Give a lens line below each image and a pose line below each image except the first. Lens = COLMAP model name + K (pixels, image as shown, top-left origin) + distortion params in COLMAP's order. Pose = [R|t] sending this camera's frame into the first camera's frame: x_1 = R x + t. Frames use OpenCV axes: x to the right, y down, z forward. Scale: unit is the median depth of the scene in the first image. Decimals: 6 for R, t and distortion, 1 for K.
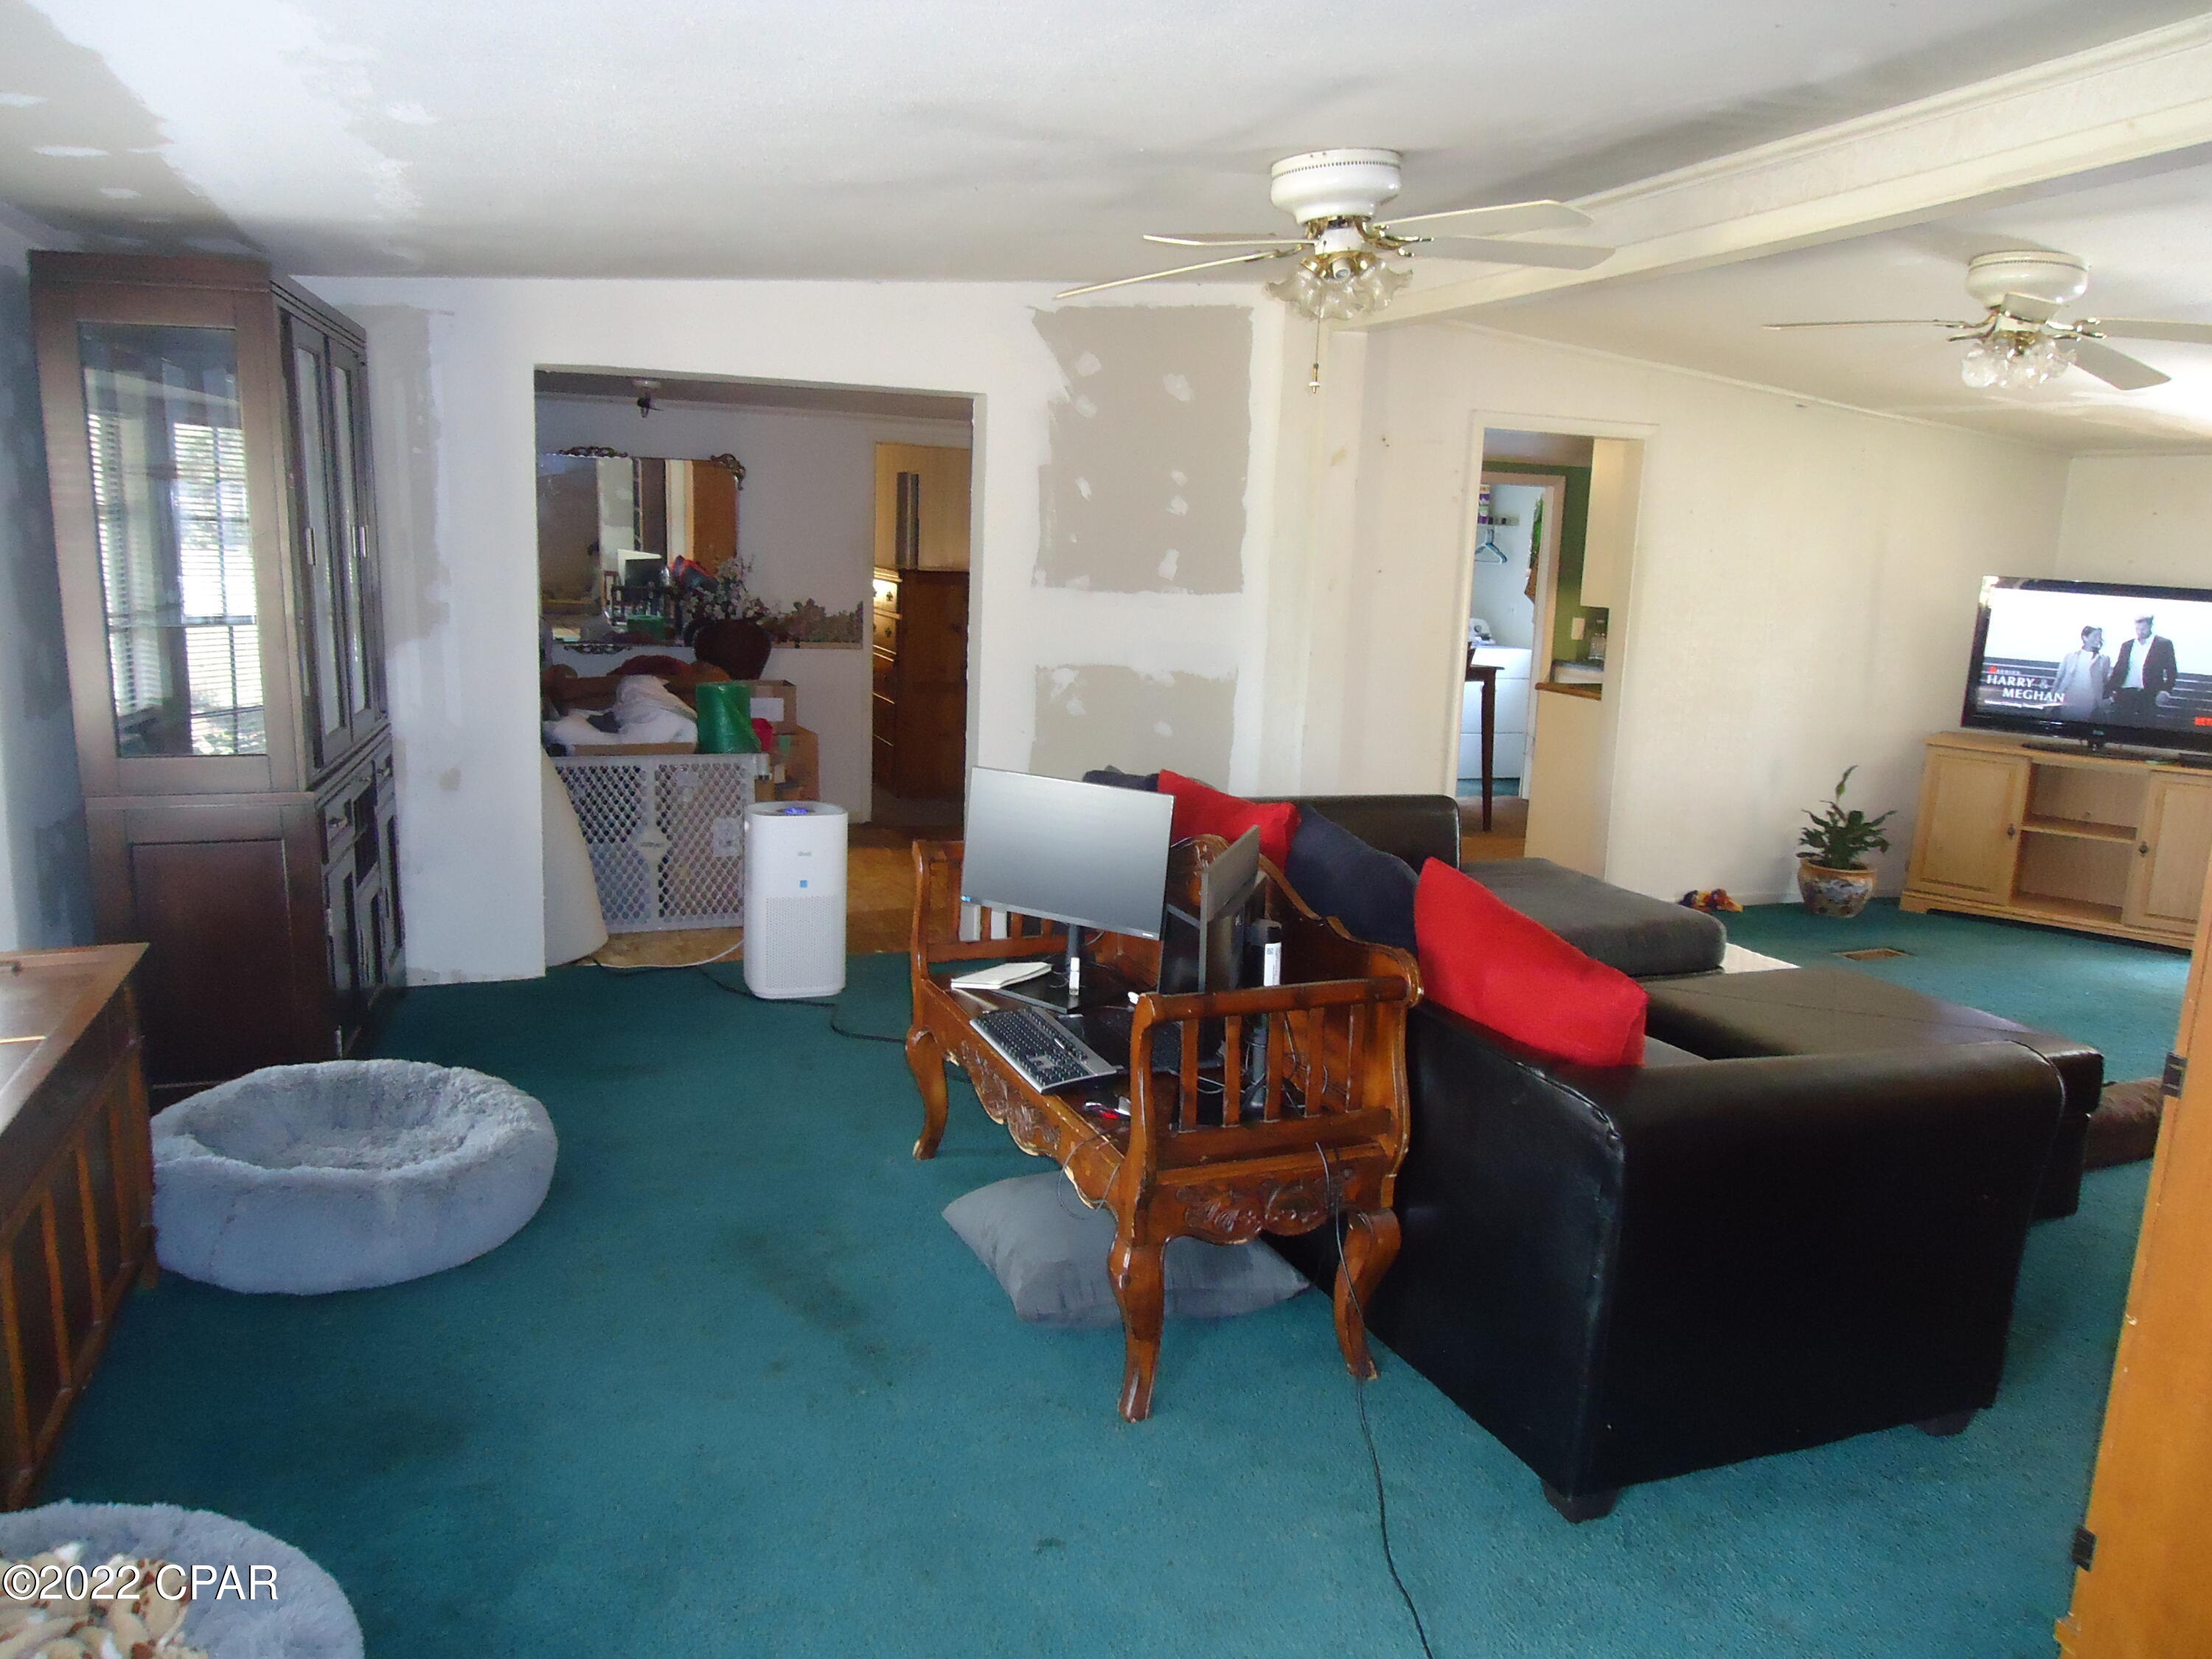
lens RADIAL K [[1597.8, 0, 1105.3], [0, 1597.8, 825.5], [0, 0, 1]] dist [-0.010089, 0.001329]
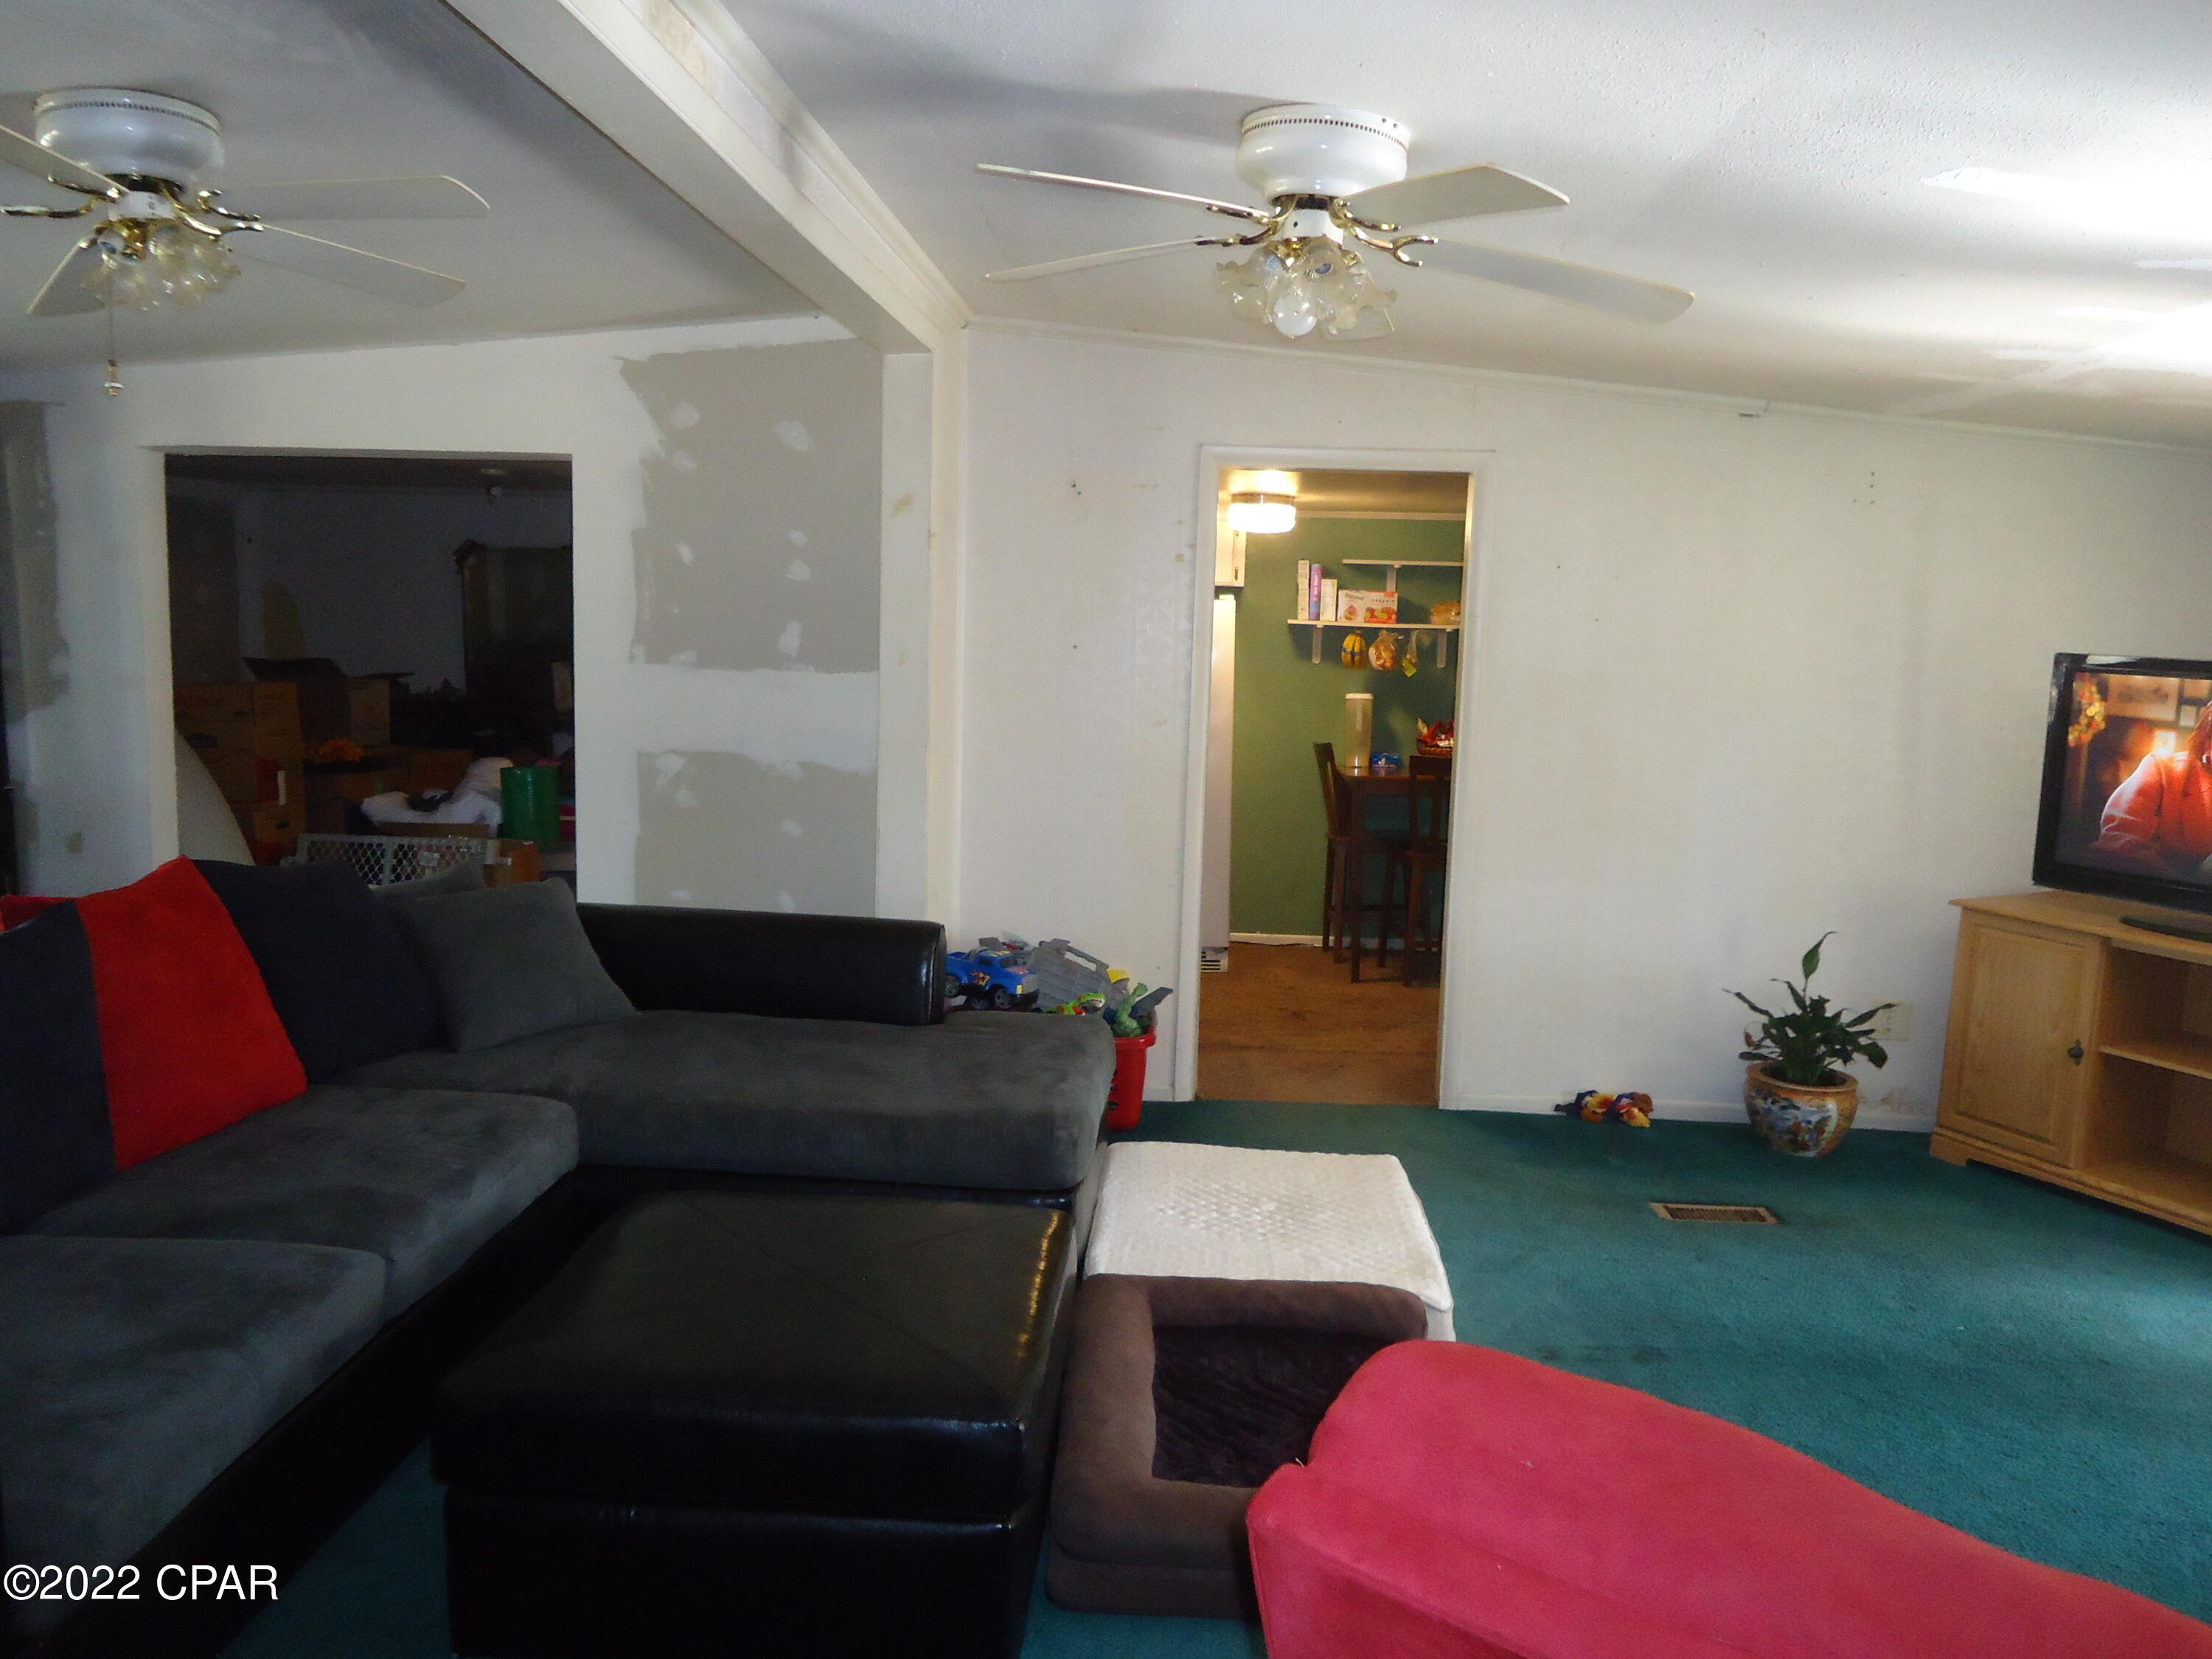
lens RADIAL K [[1597.8, 0, 1105.3], [0, 1597.8, 825.5], [0, 0, 1]] dist [-0.010089, 0.001329]
pose [[0.901475, 0.040793, -0.430905, 0.571995], [-0.072495, 0.995716, -0.057400, -0.025008], [0.426718, 0.082983, 0.900570, 0.302398]]
